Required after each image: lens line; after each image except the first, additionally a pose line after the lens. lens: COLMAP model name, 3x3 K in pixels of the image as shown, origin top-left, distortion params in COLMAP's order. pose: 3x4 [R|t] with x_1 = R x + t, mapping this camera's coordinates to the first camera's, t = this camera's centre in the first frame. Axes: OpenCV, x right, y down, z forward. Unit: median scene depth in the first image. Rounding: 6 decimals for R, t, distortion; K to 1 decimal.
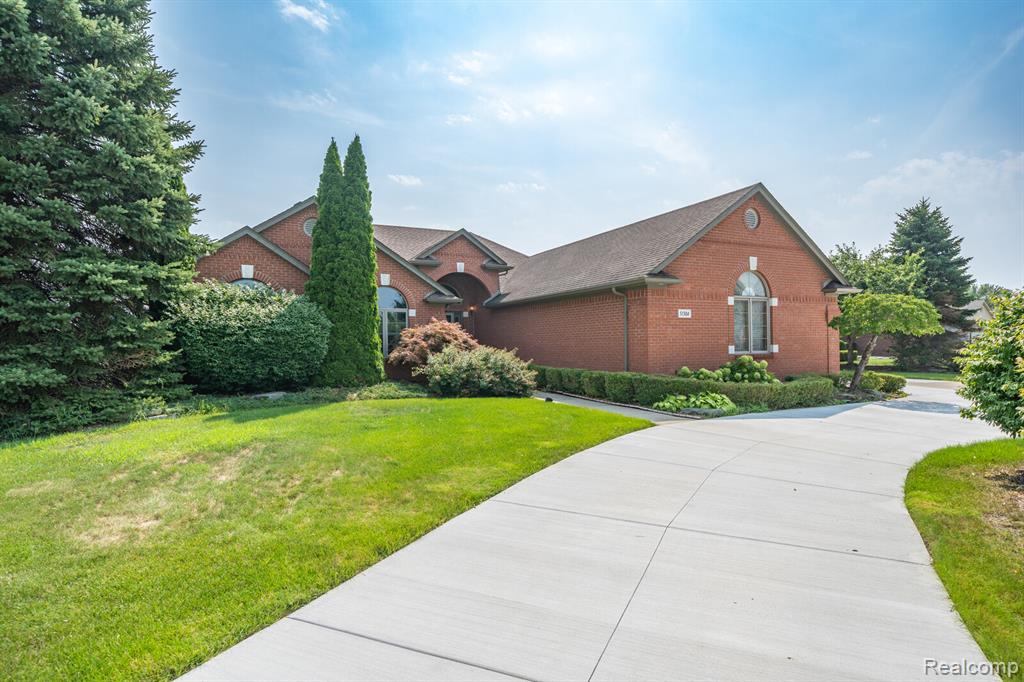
lens RADIAL K [[516.1, 0, 512.0], [0, 516.1, 341.0], [0, 0, 1]] dist [0.001169, -0.000034]
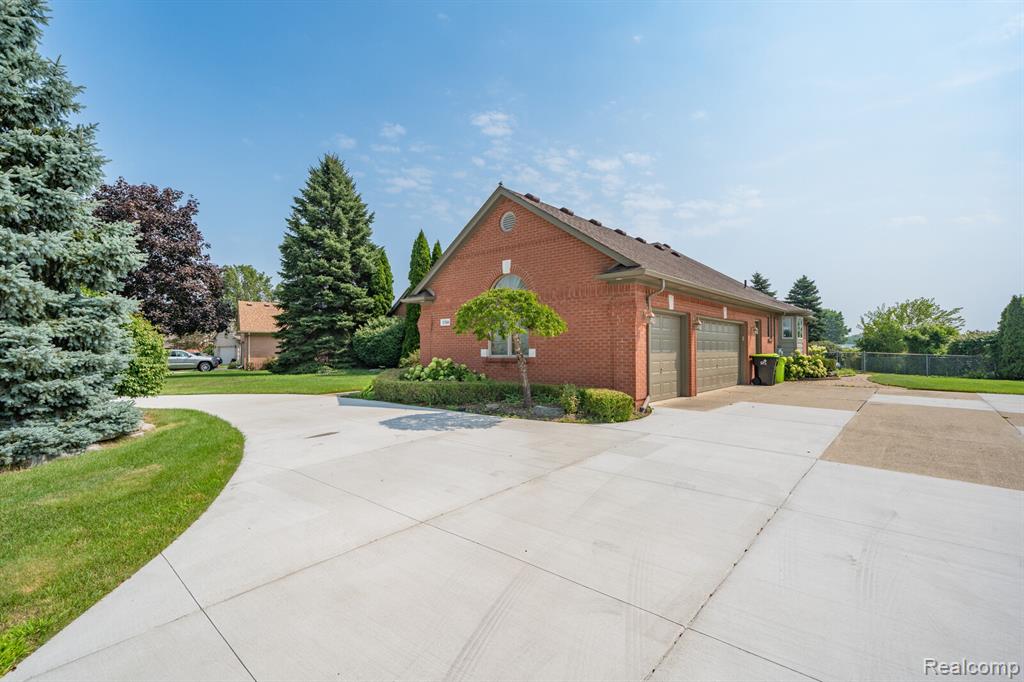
lens RADIAL K [[455.4, 0, 512.0], [0, 455.4, 341.0], [0, 0, 1]] dist [-0.000801, 0.000023]
pose [[0.386022, -0.004617, -0.922478, 1.269083], [0.003768, 0.999987, -0.003428, -0.004320], [0.922482, -0.002153, 0.386034, 0.669039]]
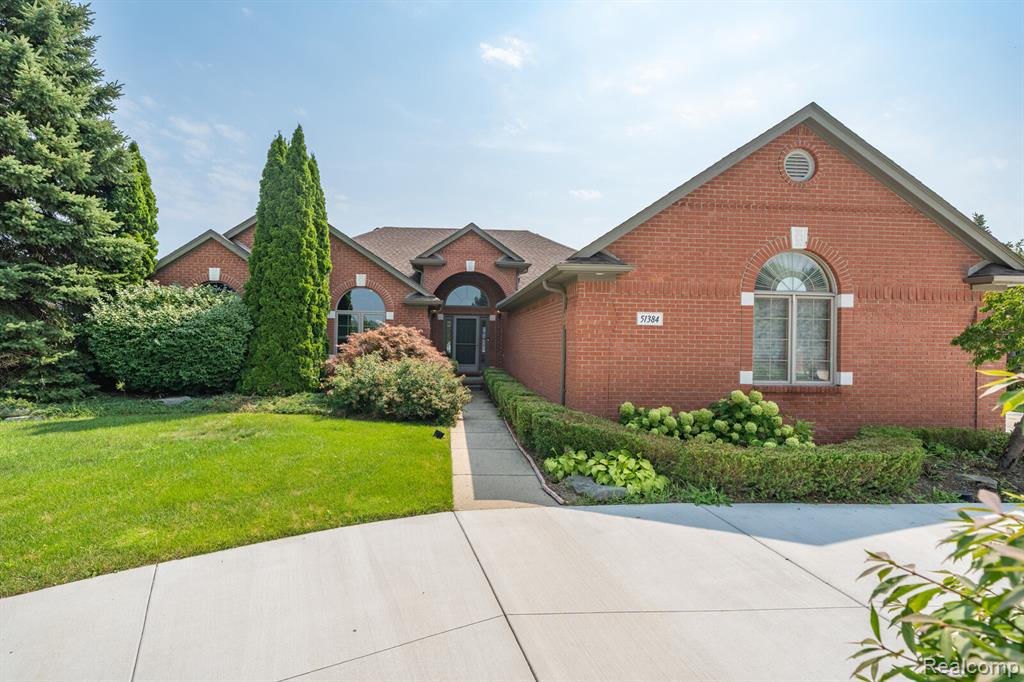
lens RADIAL K [[455.4, 0, 512.0], [0, 455.4, 341.0], [0, 0, 1]] dist [-0.000801, 0.000023]
pose [[0.924523, 0.026586, -0.380197, 0.359494], [-0.026527, 0.999634, 0.005396, -0.021840], [0.380201, 0.005097, 0.924890, 0.370258]]
